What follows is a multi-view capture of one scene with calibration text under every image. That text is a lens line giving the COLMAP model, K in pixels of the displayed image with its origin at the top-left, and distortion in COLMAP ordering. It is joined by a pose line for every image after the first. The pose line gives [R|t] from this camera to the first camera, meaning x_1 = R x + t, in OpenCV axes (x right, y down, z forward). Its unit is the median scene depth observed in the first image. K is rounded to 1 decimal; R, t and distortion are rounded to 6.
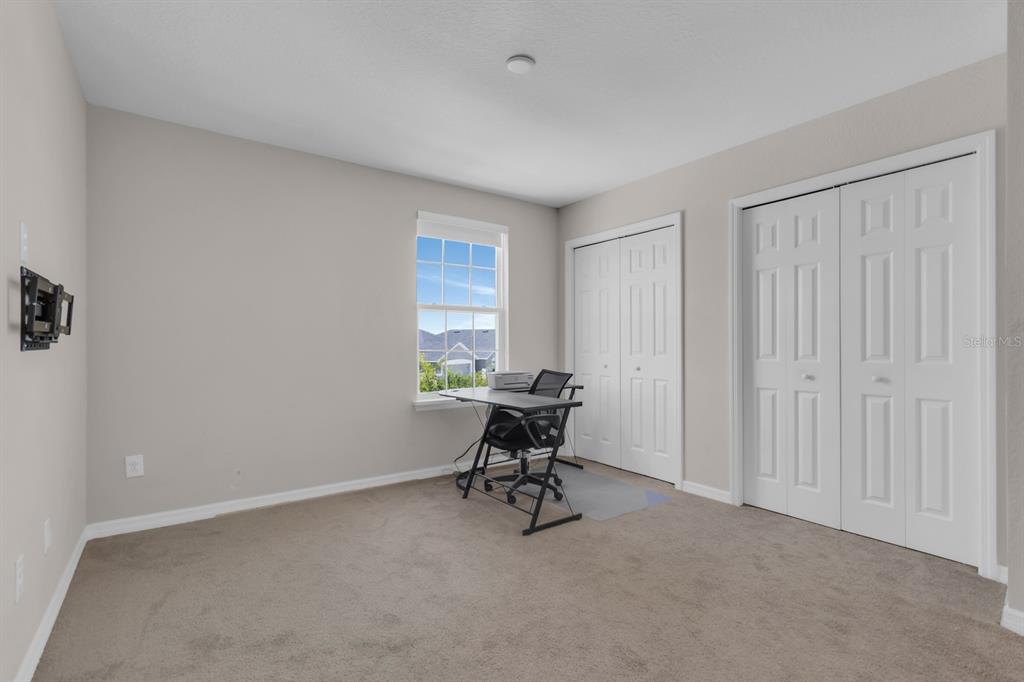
lens RADIAL K [[476.4, 0, 512.0], [0, 476.4, 341.0], [0, 0, 1]] dist [0.001815, -0.000024]
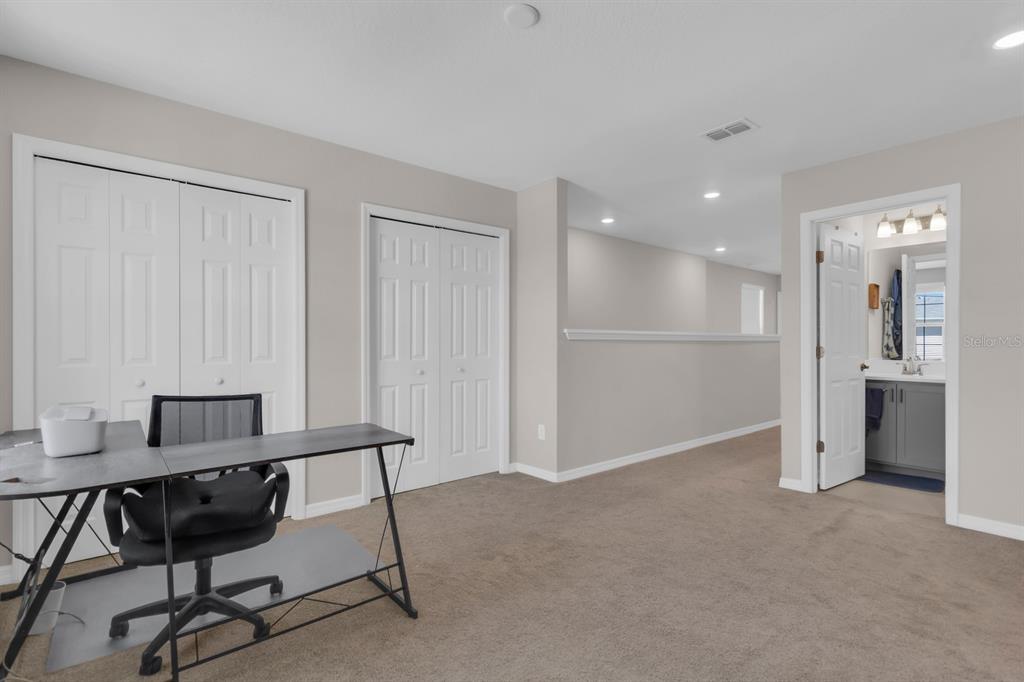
lens RADIAL K [[483.1, 0, 511.9], [0, 483.1, 345.0], [0, 0, 1]] dist [-0.001329, -0.000203]
pose [[-0.068635, 0.001916, 0.997640, -0.645585], [-0.002295, 0.999995, -0.002079, 0.006698], [-0.997639, -0.002432, -0.068630, 0.844306]]
